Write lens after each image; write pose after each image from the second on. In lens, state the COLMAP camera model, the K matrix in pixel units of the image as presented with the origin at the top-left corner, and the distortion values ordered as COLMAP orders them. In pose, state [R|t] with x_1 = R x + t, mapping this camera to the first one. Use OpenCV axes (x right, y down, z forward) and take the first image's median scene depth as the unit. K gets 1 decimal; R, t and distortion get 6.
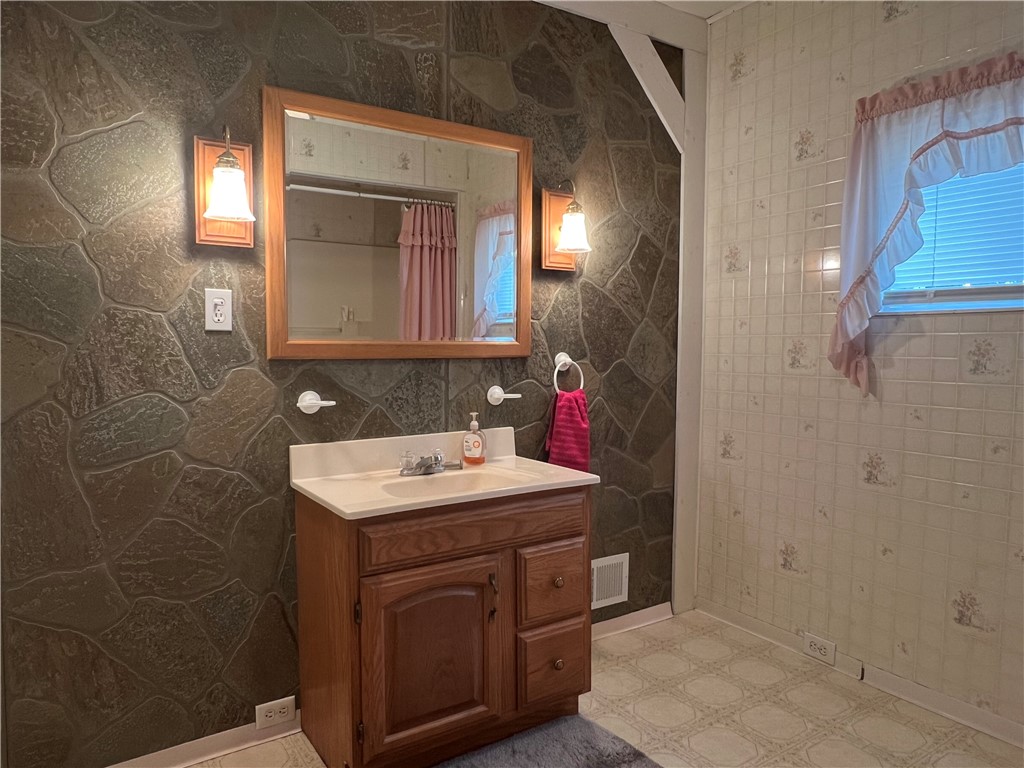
lens RADIAL K [[695.9, 0, 506.1], [0, 695.9, 385.0], [0, 0, 1]] dist [0.003751, -0.001069]
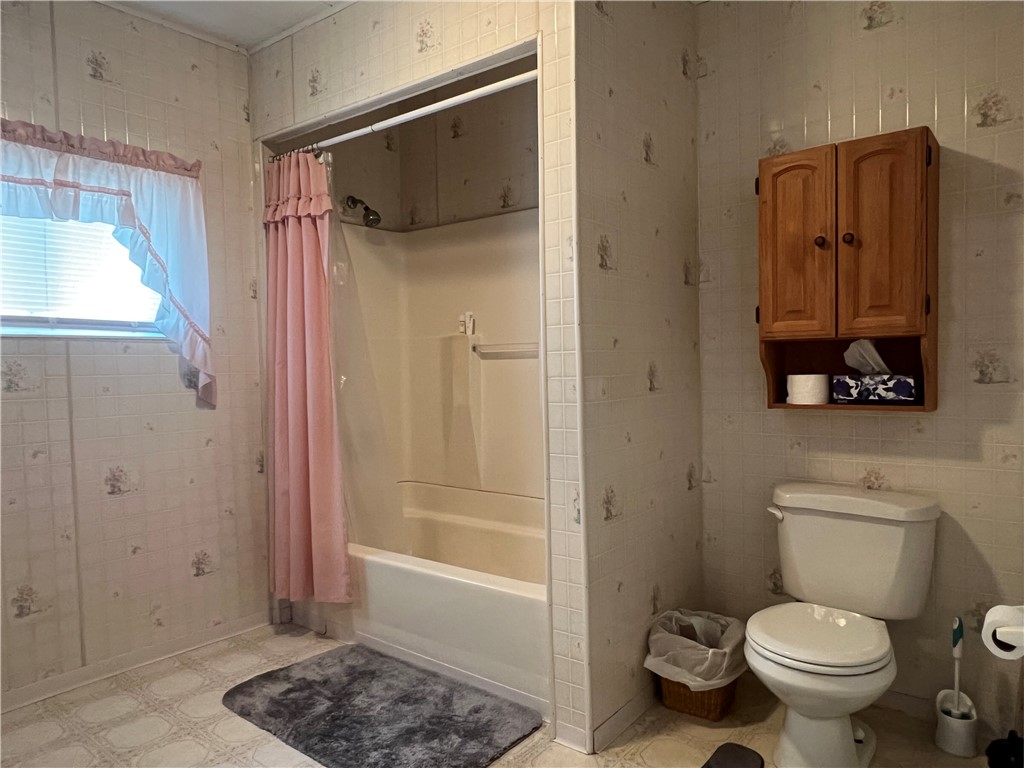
lens RADIAL K [[688.6, 0, 504.4], [0, 688.6, 388.0], [0, 0, 1]] dist [0.004169, -0.003165]
pose [[-0.317926, -0.028302, 0.947693, -0.571670], [0.072211, 0.995928, 0.053967, -0.021894], [-0.945362, 0.085591, -0.314588, 0.541143]]
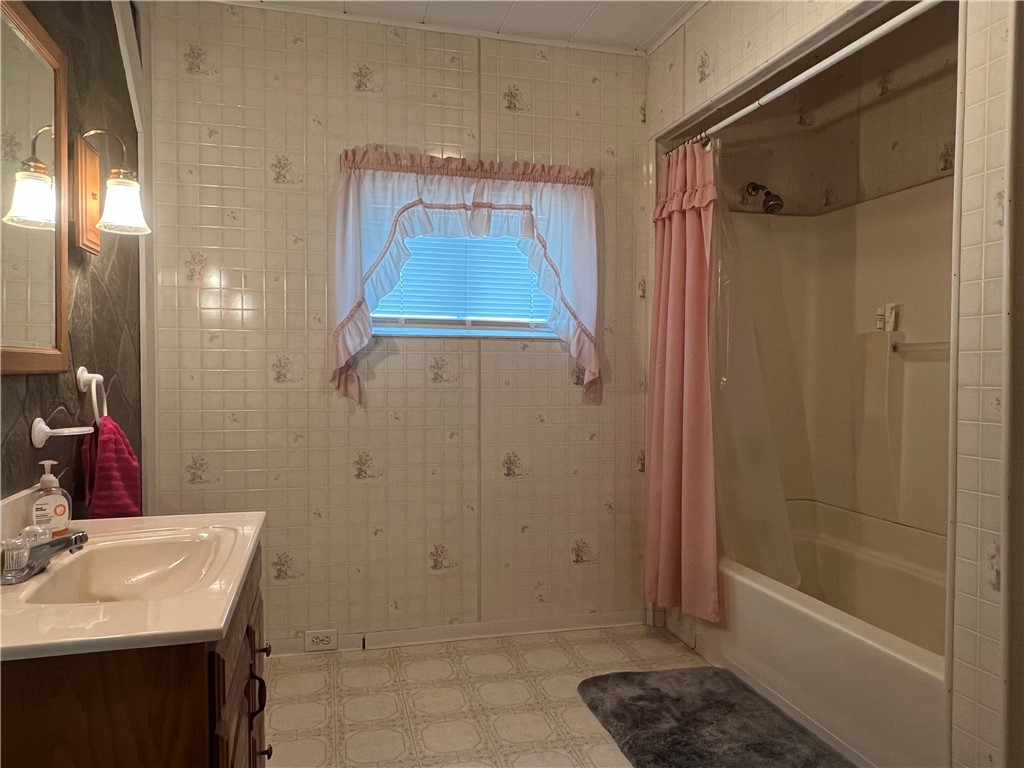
lens RADIAL K [[688.6, 0, 504.4], [0, 688.6, 388.0], [0, 0, 1]] dist [0.004169, -0.003165]
pose [[0.308995, -0.027025, 0.950680, -0.510538], [0.052041, 0.998579, 0.011472, -0.011702], [-0.949639, 0.045929, 0.309962, 0.413408]]
